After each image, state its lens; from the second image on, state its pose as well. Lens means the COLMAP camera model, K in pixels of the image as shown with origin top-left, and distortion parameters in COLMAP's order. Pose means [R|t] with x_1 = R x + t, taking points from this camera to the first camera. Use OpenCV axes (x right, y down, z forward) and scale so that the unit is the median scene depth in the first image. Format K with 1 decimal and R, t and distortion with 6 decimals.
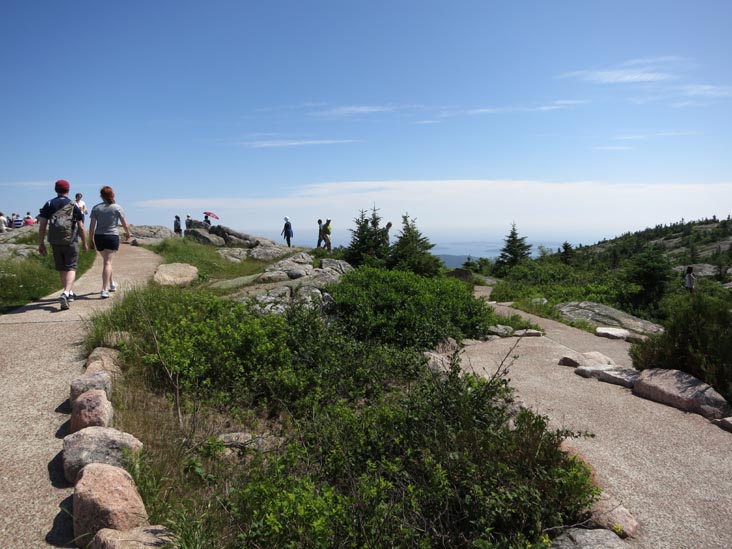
lens RADIAL K [[537.0, 0, 366.0], [0, 537.0, 274.5], [0, 0, 1]] dist [-0.038891, -0.000099]
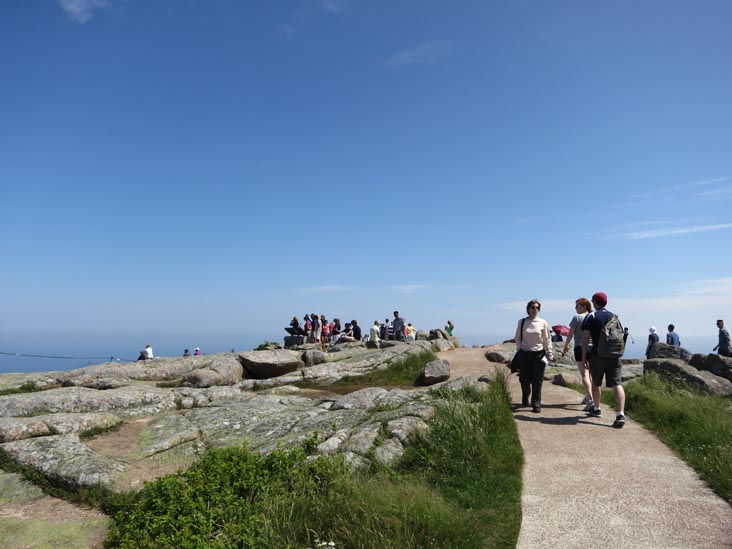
lens RADIAL K [[537.0, 0, 366.0], [0, 537.0, 274.5], [0, 0, 1]] dist [-0.038891, -0.000099]
pose [[0.810078, -0.042751, -0.584762, -0.199664], [-0.066198, 0.984293, -0.163664, -0.049393], [0.582573, 0.171291, 0.794524, 0.298280]]
